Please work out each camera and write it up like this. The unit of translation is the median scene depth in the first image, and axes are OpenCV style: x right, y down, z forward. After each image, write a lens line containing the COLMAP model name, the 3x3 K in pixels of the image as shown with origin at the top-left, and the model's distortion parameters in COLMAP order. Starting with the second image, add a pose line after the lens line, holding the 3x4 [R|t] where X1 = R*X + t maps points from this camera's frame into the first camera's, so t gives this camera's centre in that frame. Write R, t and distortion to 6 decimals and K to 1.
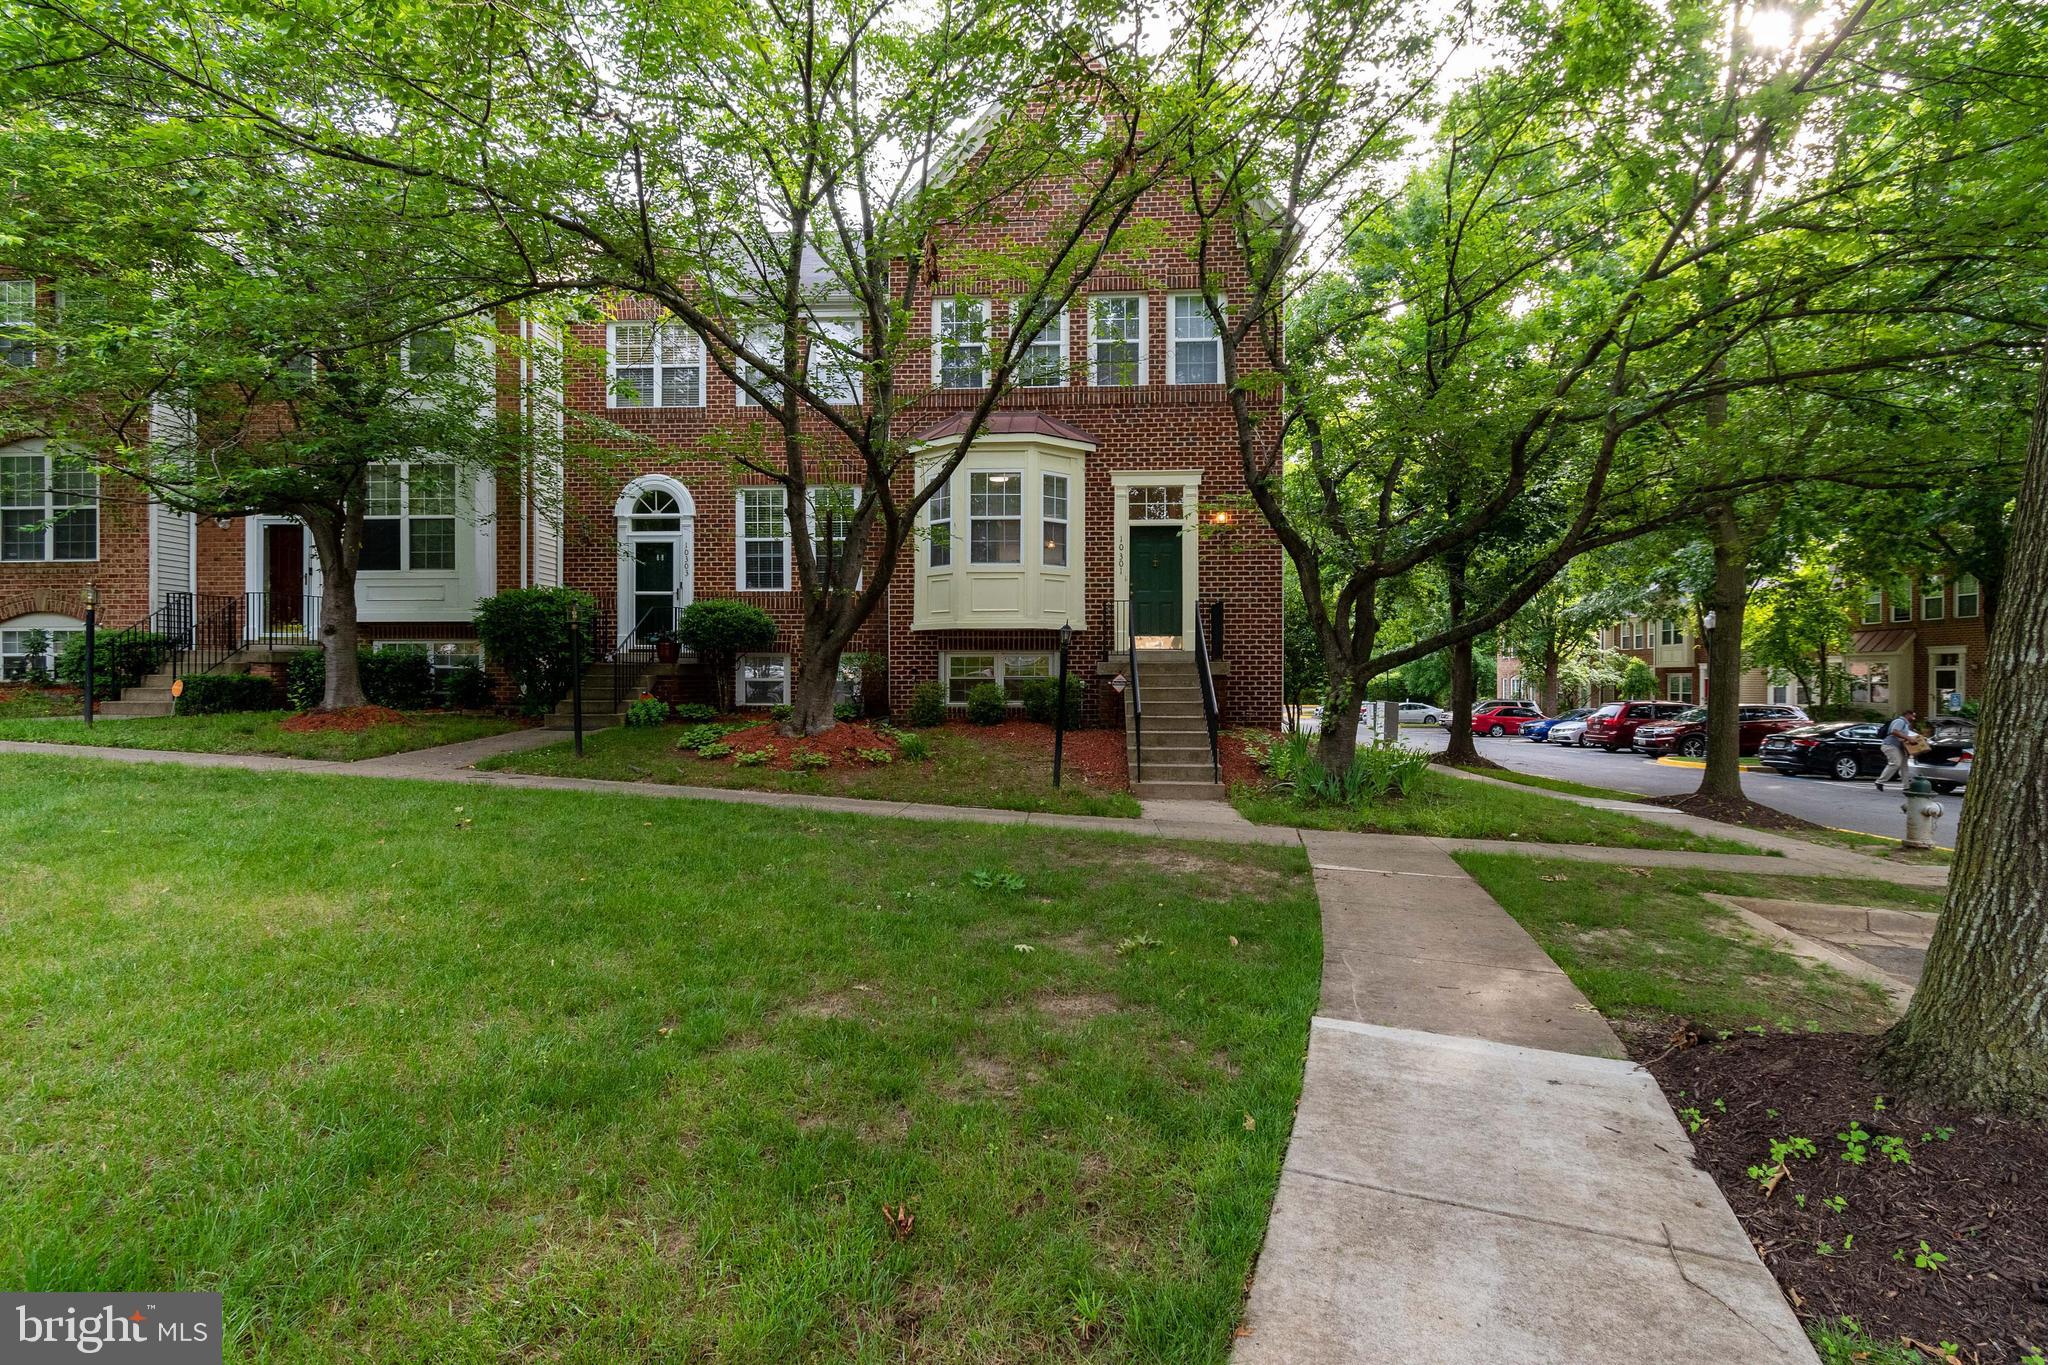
lens RADIAL K [[923.9, 0, 1024.0], [0, 923.9, 682.5], [0, 0, 1]] dist [-0.000526, -0.000088]
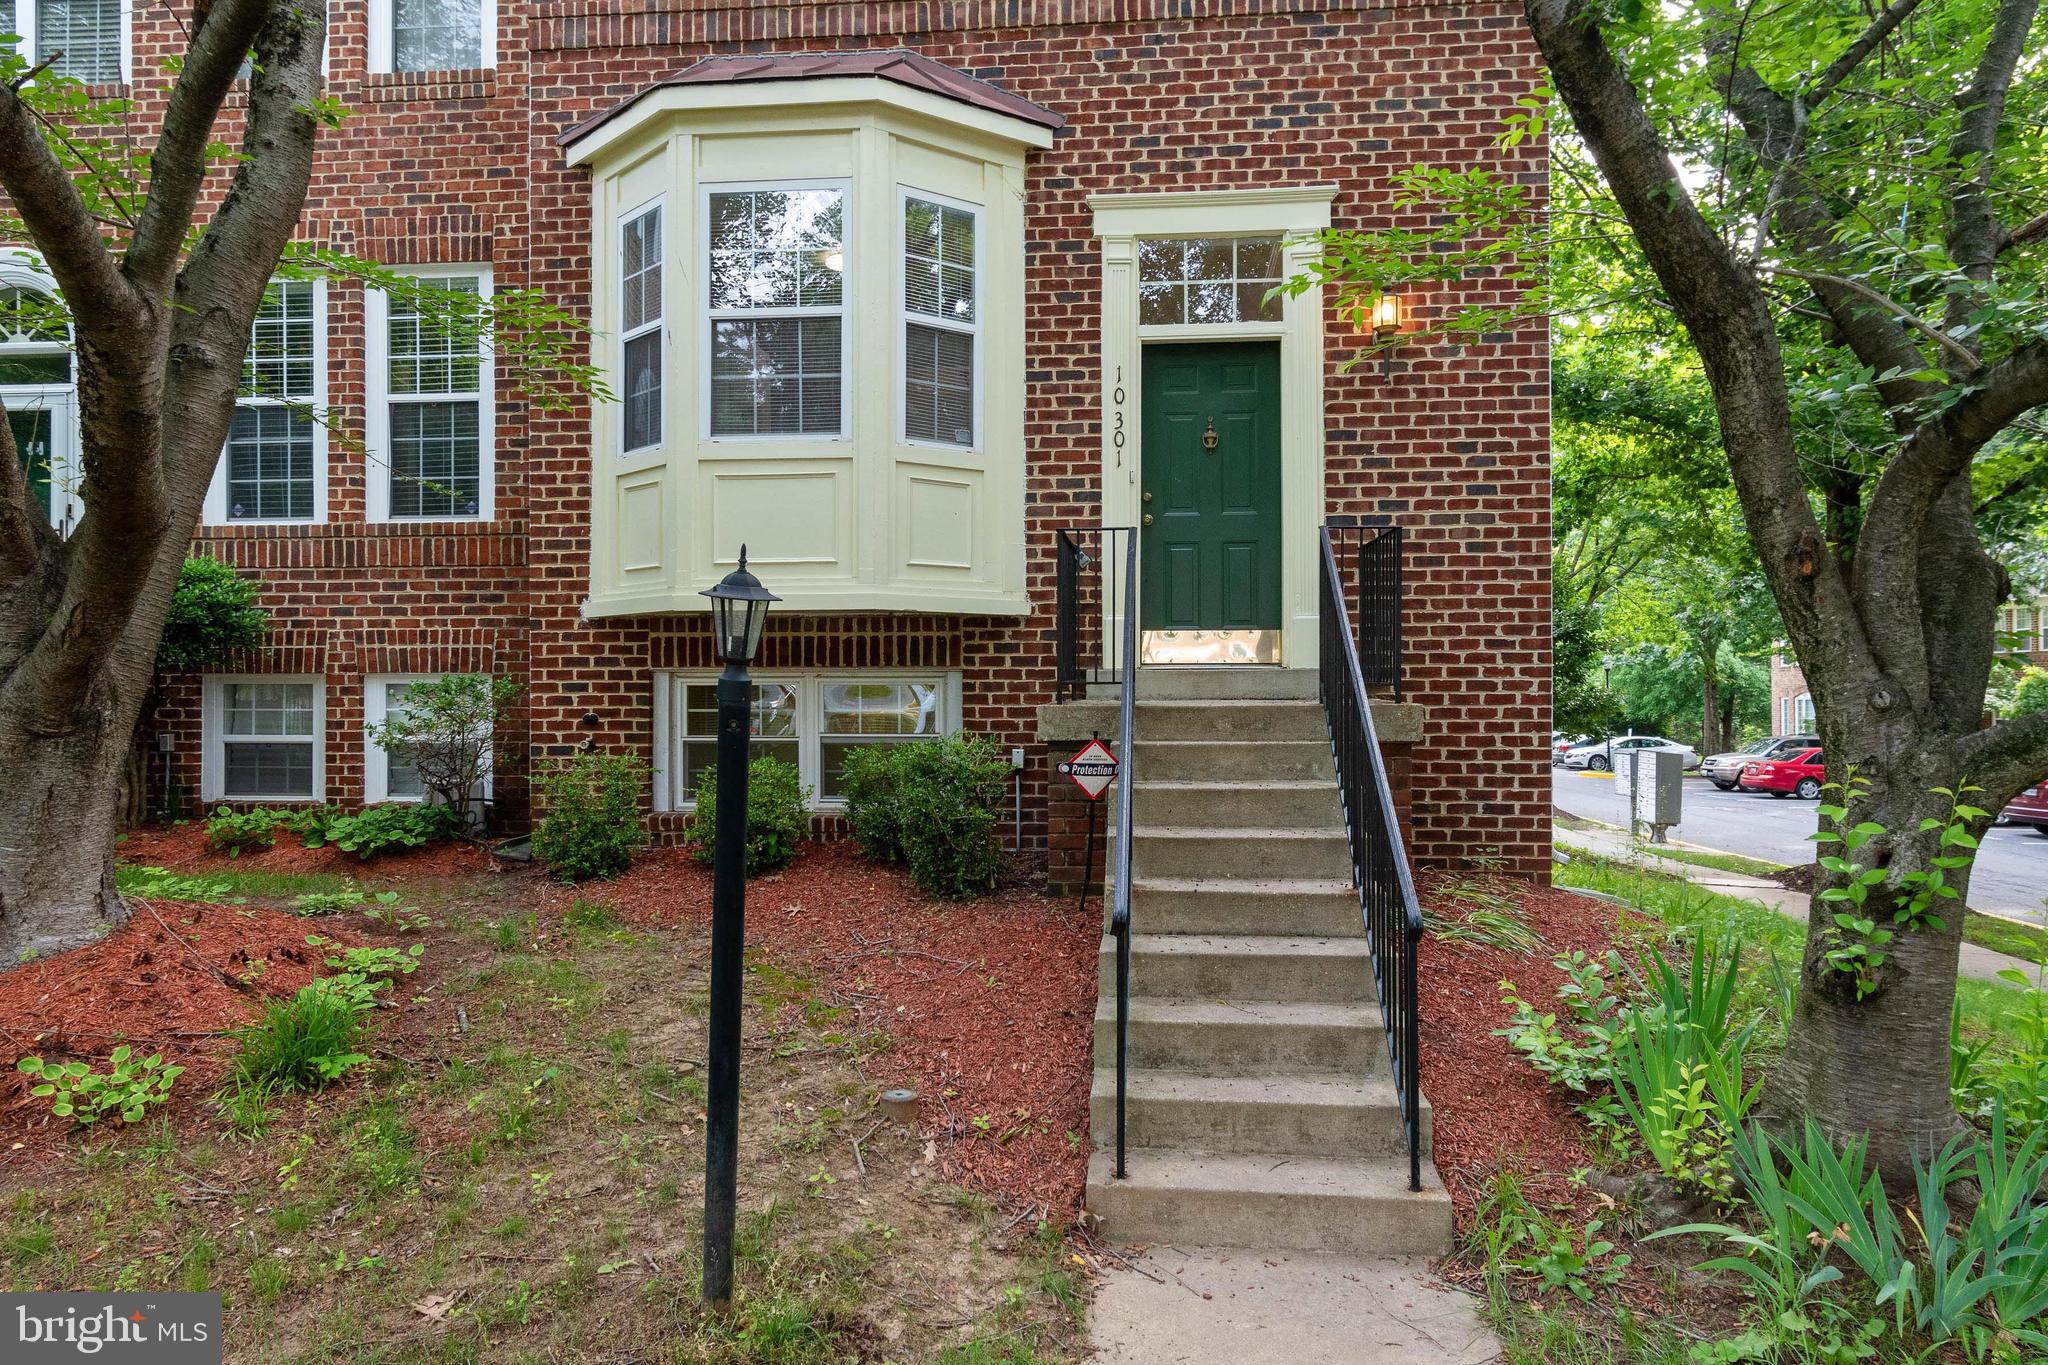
lens RADIAL K [[1250.4, 0, 1024.0], [0, 1250.4, 682.5], [0, 0, 1]] dist [0.002478, -0.000100]
pose [[0.999416, -0.002741, -0.034053, 0.083363], [0.002321, 0.999921, -0.012363, -0.022512], [0.034084, 0.012277, 0.999344, 0.487189]]
